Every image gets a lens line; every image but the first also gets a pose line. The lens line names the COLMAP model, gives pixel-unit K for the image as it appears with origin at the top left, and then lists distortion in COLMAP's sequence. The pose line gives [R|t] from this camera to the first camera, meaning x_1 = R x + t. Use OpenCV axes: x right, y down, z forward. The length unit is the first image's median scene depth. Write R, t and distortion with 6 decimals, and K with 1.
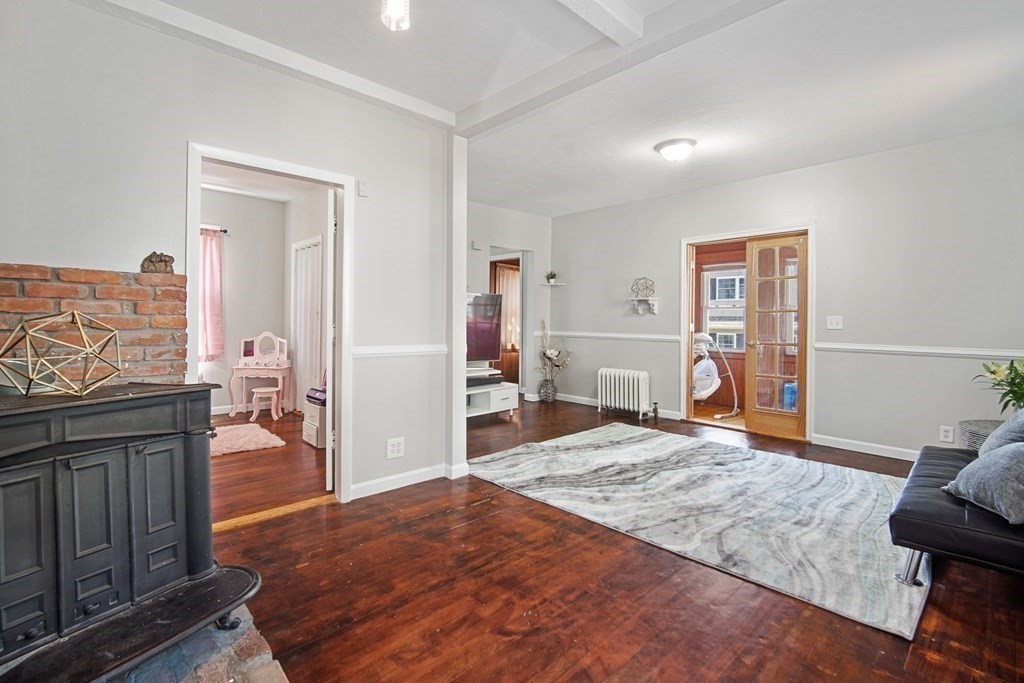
lens RADIAL K [[466.1, 0, 494.3], [0, 466.1, 320.2], [0, 0, 1]] dist [-0.010731, 0.002073]
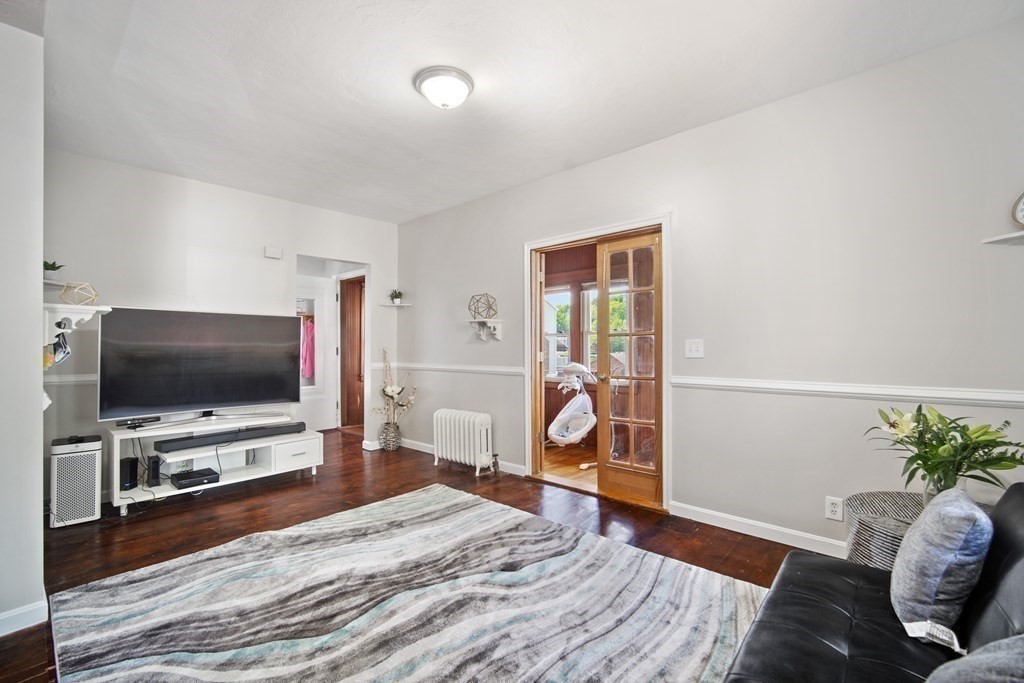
lens RADIAL K [[451.6, 0, 491.4], [0, 451.6, 344.0], [0, 0, 1]] dist [-0.013838, 0.004674]
pose [[0.996190, -0.009273, 0.086717, 0.357649], [0.010239, 0.999890, -0.010707, 0.001882], [-0.086608, 0.011554, 0.996175, 0.323646]]
